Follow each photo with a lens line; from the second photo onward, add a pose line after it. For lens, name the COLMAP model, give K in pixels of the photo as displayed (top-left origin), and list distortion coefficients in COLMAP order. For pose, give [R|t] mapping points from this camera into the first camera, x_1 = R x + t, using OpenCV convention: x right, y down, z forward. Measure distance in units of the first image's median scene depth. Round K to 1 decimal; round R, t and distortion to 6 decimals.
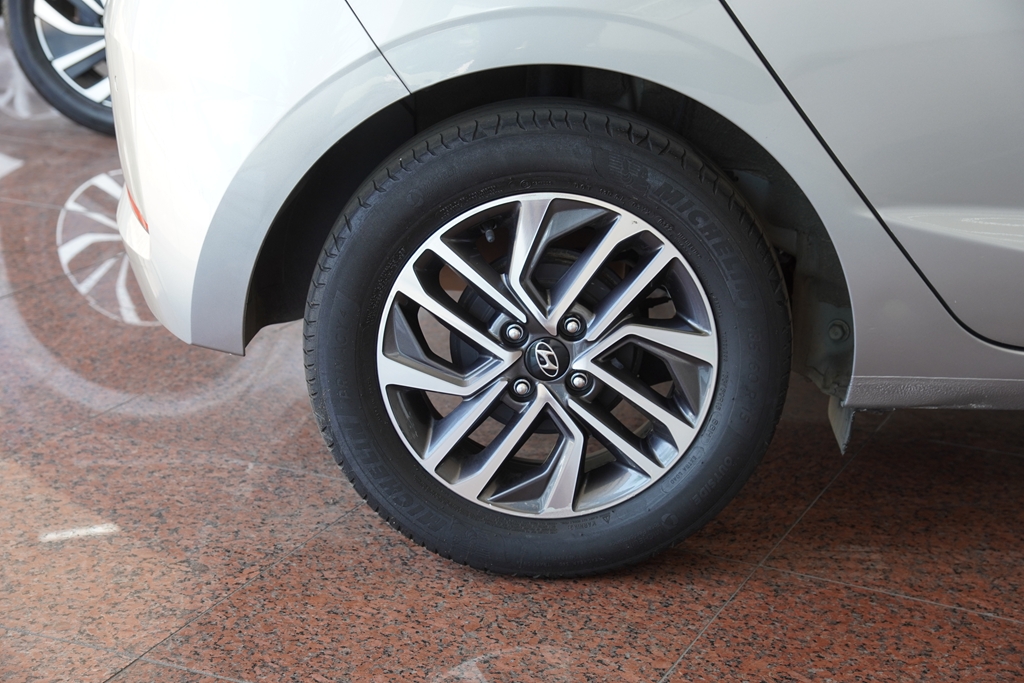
lens RADIAL K [[1873.5, 0, 513.3], [0, 1873.5, 342.3], [0, 0, 1]] dist [0.310746, 0.000000]
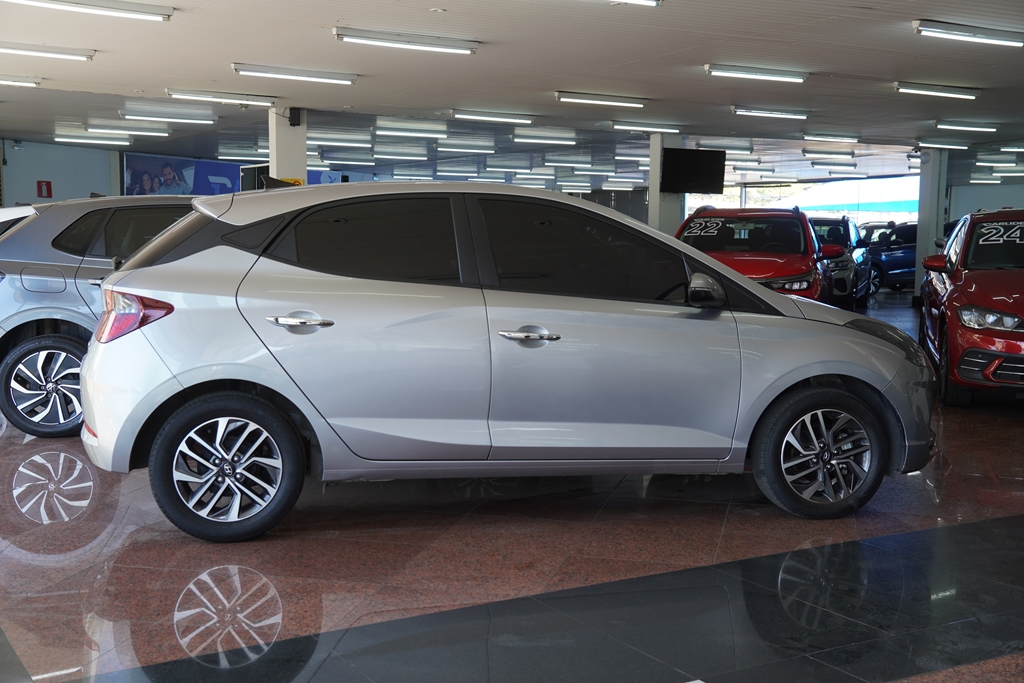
lens RADIAL K [[1171.8, 0, 513.0], [0, 1171.8, 340.4], [0, 0, 1]] dist [0.093830, 0.000000]
pose [[0.975592, -0.017439, 0.218898, 0.055409], [0.063628, 0.976527, -0.205783, 0.241626], [-0.210171, 0.214688, 0.953801, -1.094782]]
